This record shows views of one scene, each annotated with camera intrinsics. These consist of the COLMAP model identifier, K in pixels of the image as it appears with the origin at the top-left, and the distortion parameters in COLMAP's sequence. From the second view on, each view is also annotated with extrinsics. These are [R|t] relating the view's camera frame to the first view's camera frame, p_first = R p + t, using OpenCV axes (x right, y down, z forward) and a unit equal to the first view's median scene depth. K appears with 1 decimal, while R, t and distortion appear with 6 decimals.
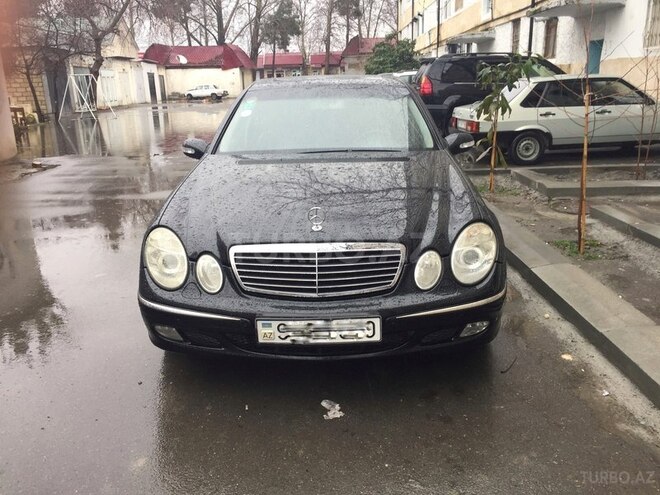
lens RADIAL K [[569.2, 0, 334.6], [0, 569.2, 246.8], [0, 0, 1]] dist [0.078273, -0.097696]
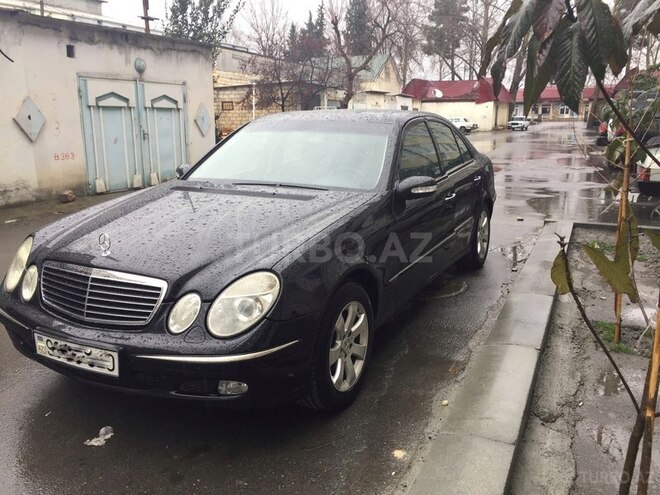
lens RADIAL K [[569.2, 0, 334.6], [0, 569.2, 246.8], [0, 0, 1]] dist [0.078273, -0.097696]
pose [[0.896092, 0.122755, -0.426557, 0.076200], [-0.145468, 0.989141, -0.020937, -0.008232], [0.419355, 0.080812, 0.904218, 0.023721]]
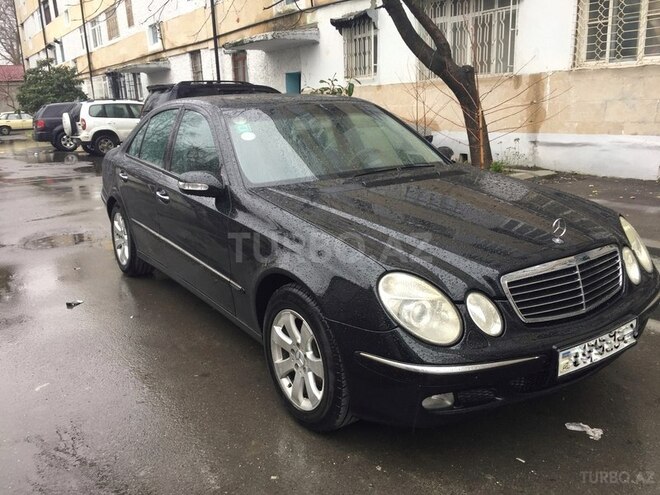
lens RADIAL K [[569.2, 0, 334.6], [0, 569.2, 246.8], [0, 0, 1]] dist [0.078273, -0.097696]
pose [[0.818755, -0.148126, 0.554706, -0.084232], [0.176783, 0.984248, 0.001893, -0.008854], [-0.546249, 0.096513, 0.832044, 0.041488]]
